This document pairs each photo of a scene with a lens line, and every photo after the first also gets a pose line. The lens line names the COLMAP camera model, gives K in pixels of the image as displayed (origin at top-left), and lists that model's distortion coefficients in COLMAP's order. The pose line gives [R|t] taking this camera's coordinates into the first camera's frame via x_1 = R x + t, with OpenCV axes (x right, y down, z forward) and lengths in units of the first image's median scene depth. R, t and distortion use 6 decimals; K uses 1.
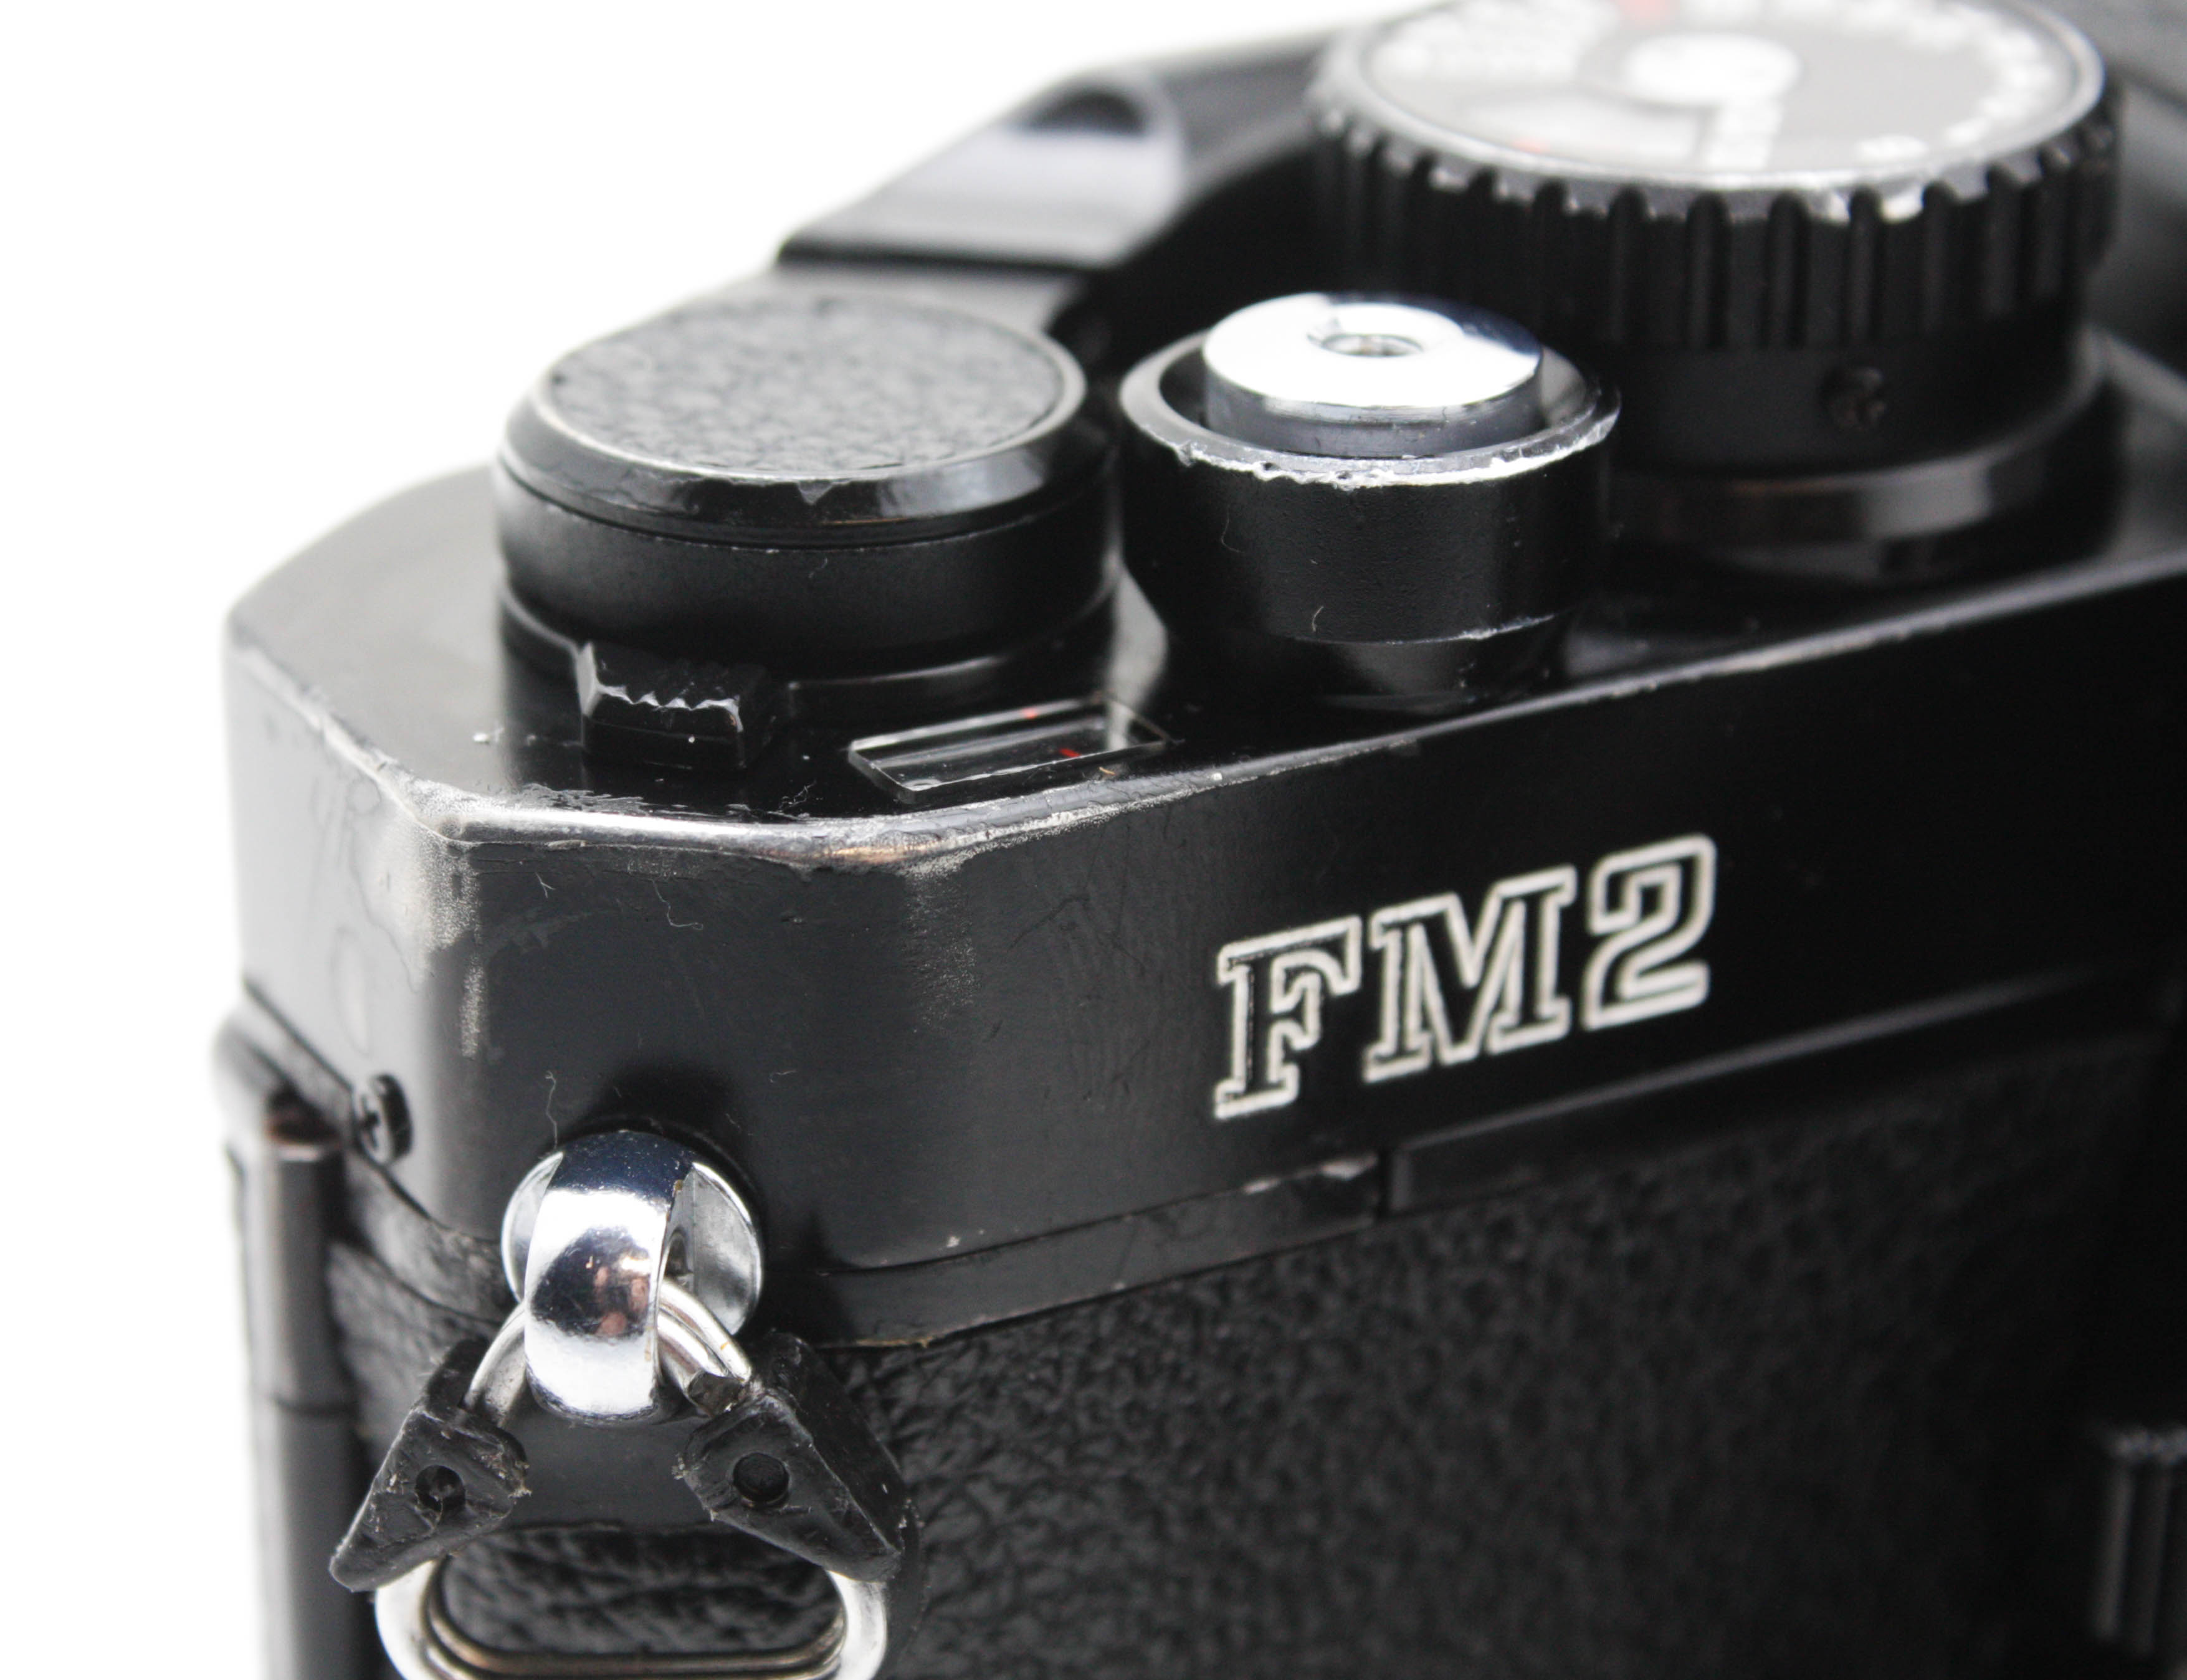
lens RADIAL K [[5701.1, 0, 1083.4], [0, 5701.1, 856.2], [0, 0, 1]] dist [0.026258, 0.000000]
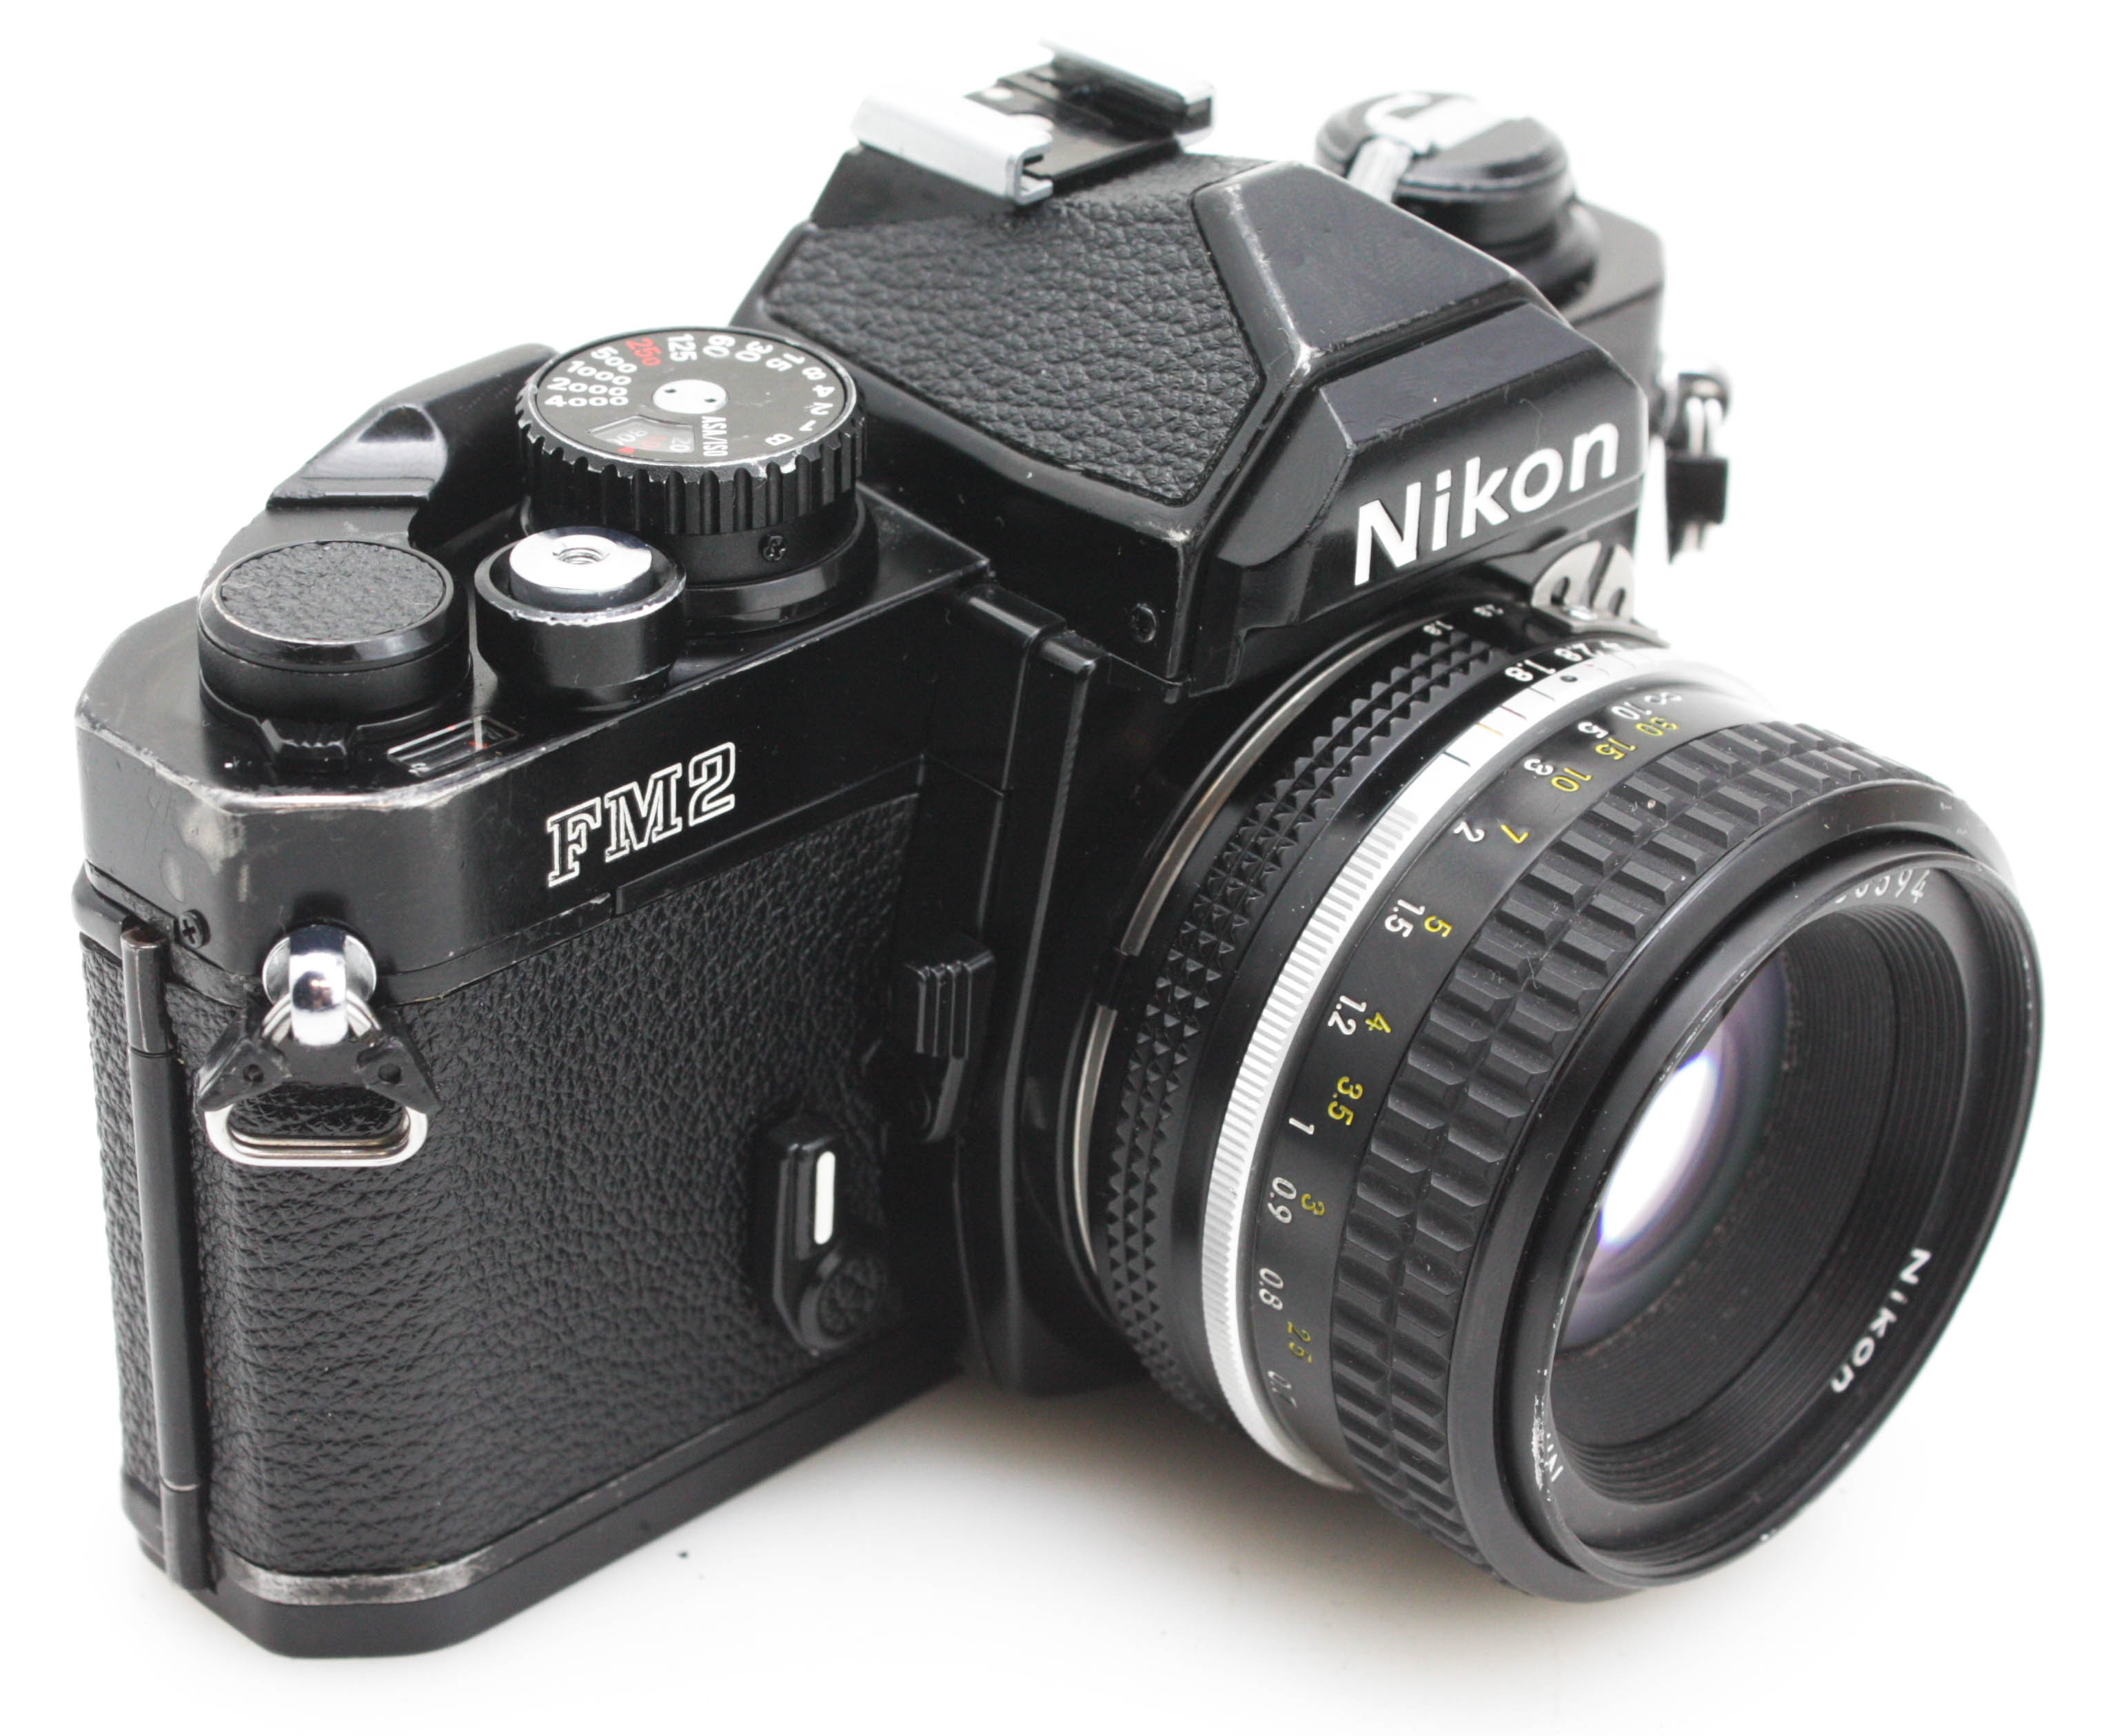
lens RADIAL K [[3809.2, 0, 1054.7], [0, 3809.2, 865.0], [0, 0, 1]] dist [-0.091053, 0.000000]
pose [[0.961033, -0.113626, 0.252003, -0.168223], [0.090535, 0.990713, 0.101441, -0.102368], [-0.261189, -0.074673, 0.962395, -0.562829]]
